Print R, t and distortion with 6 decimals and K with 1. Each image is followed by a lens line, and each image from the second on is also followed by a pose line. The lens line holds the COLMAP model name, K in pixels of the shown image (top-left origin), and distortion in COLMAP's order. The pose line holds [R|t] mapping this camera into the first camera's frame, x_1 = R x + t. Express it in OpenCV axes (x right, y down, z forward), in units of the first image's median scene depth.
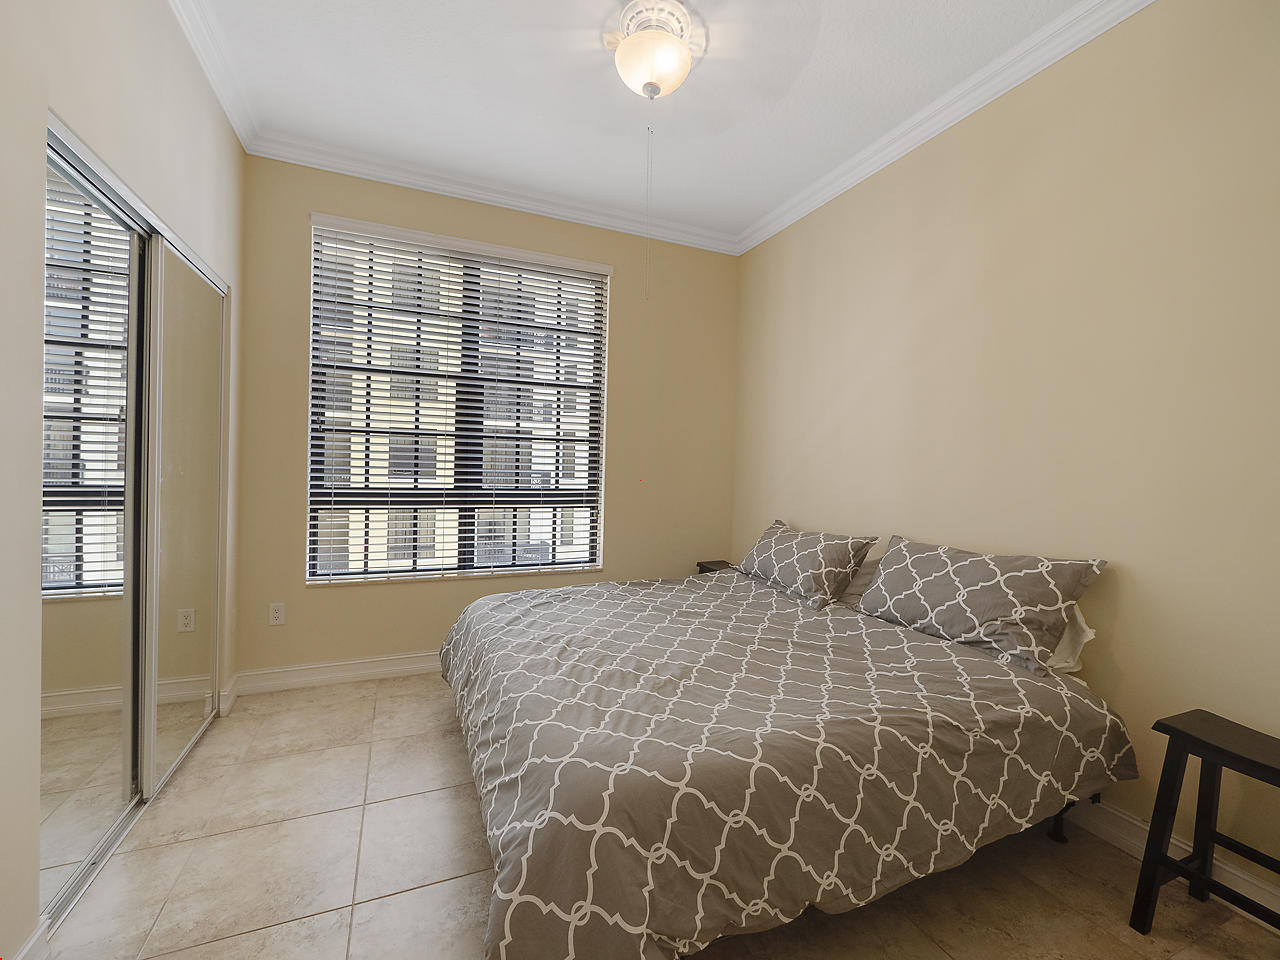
lens RADIAL K [[563.1, 0, 650.3], [0, 563.1, 470.7], [0, 0, 1]] dist [-0.002282, -0.000259]
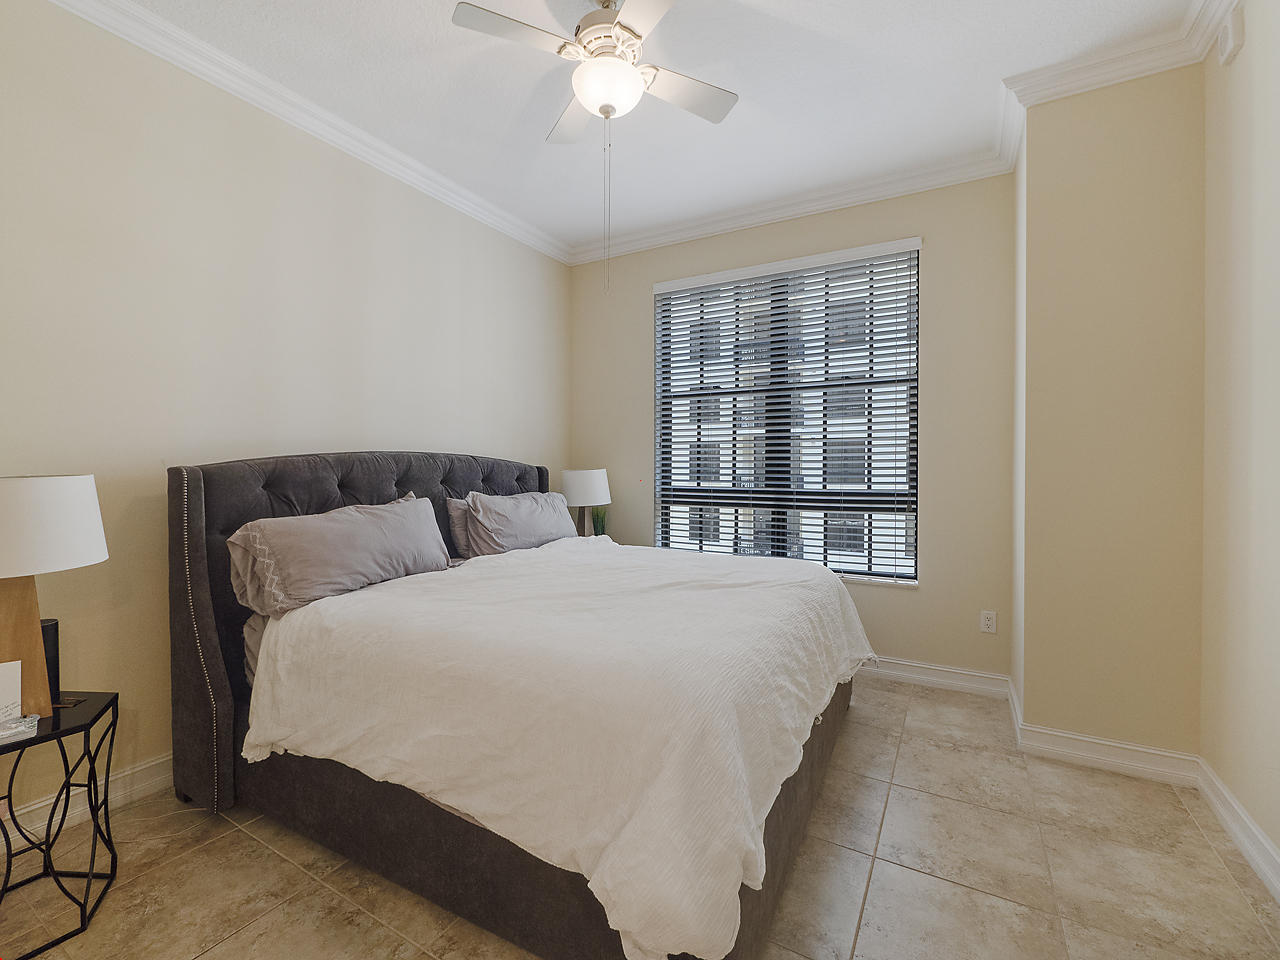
lens RADIAL K [[563.1, 0, 649.2], [0, 563.1, 481.2], [0, 0, 1]] dist [-0.002282, -0.000259]
pose [[0.603611, -0.004318, -0.797267, 0.376398], [0.006279, 0.999980, -0.000662, 0.007627], [0.797254, -0.004607, 0.603626, 0.163580]]
